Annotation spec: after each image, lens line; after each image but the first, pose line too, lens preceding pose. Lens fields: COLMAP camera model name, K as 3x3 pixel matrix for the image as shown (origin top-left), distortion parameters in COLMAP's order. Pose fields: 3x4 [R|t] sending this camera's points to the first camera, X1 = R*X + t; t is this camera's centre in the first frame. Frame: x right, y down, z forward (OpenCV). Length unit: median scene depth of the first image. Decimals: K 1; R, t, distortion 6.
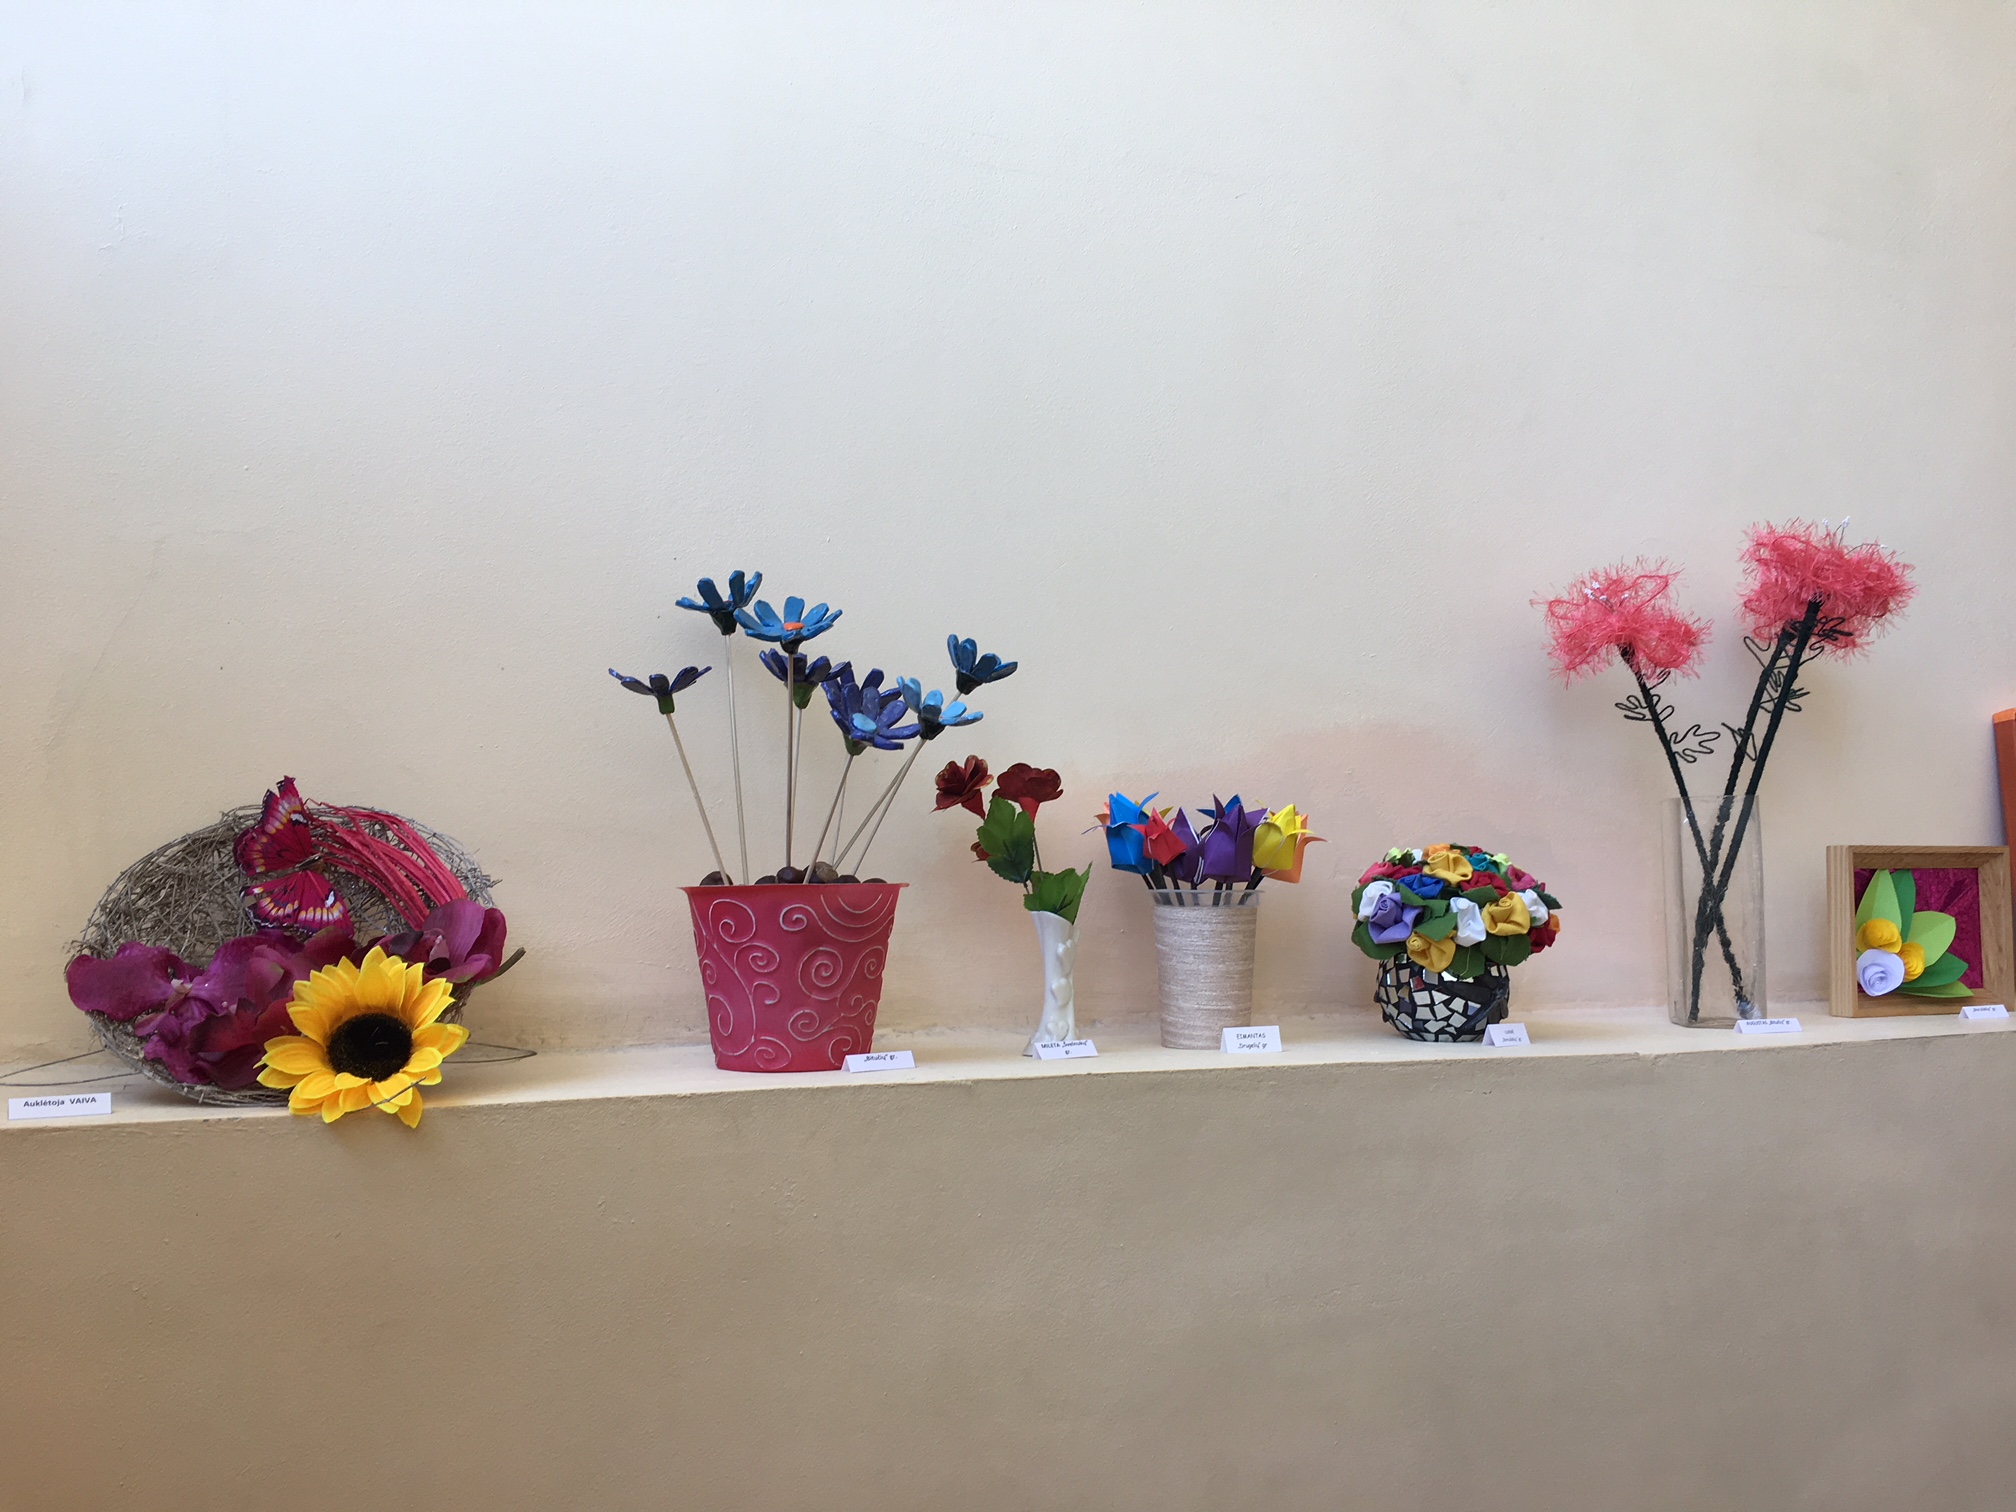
lens RADIAL K [[1785.3, 0, 1008.0], [0, 1785.3, 756.0], [0, 0, 1]] dist [0.043002, -0.003675]
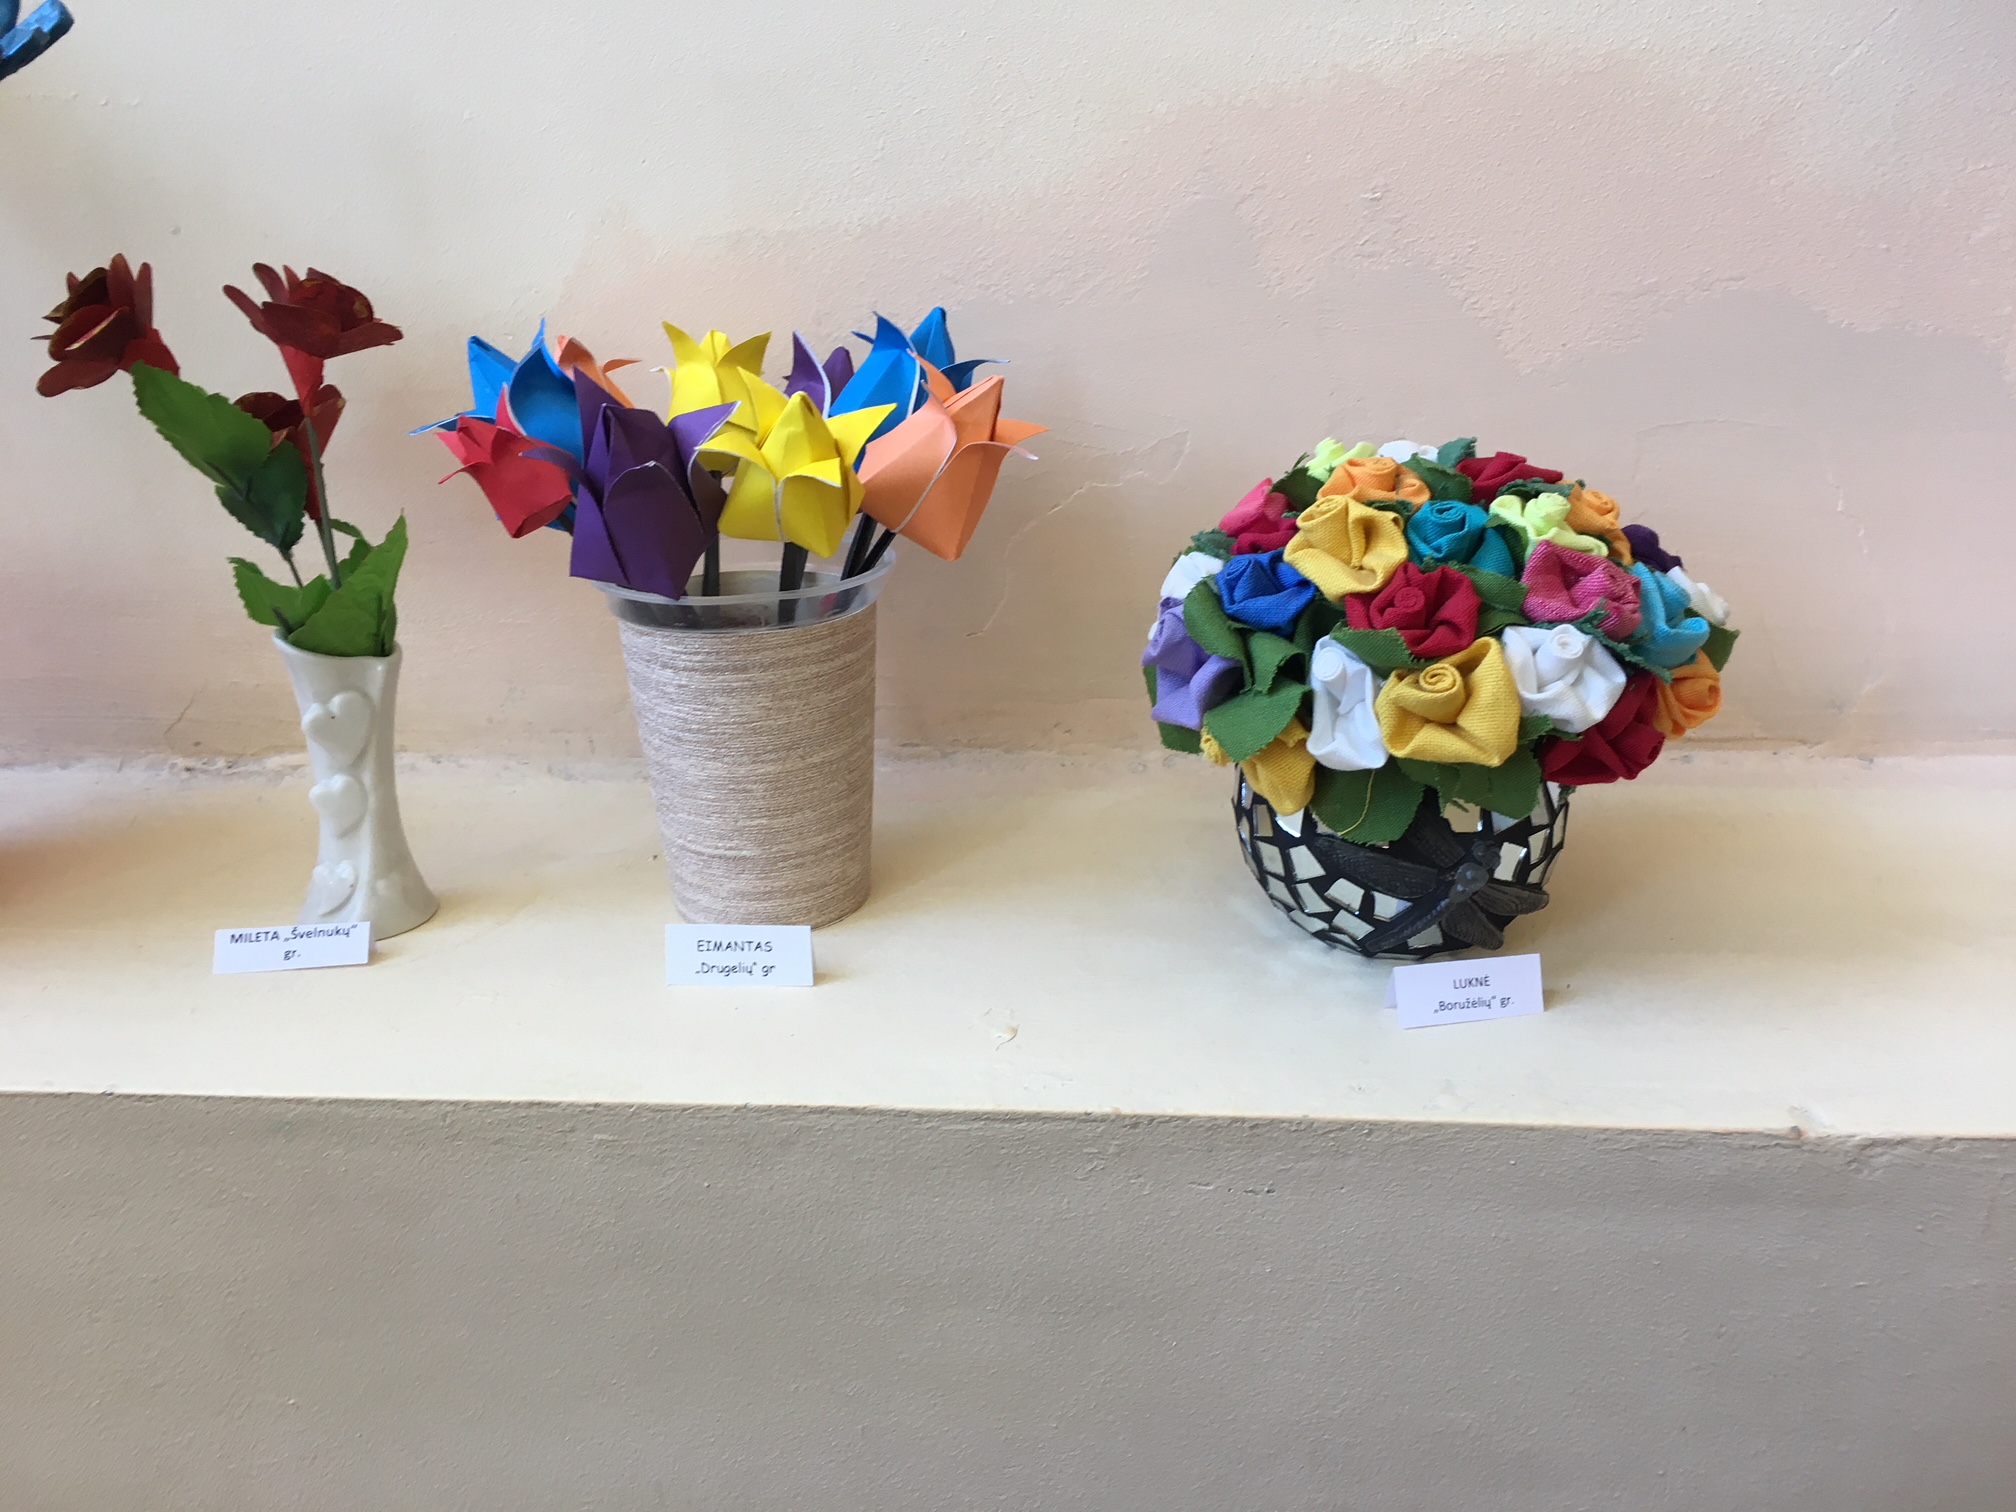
lens RADIAL K [[1785.3, 0, 1008.0], [0, 1785.3, 756.0], [0, 0, 1]] dist [0.043002, -0.003675]
pose [[0.884355, 0.137334, -0.446157, 0.358914], [0.059707, 0.914620, 0.399882, -0.047919], [0.462982, -0.380276, 0.800648, 0.675778]]
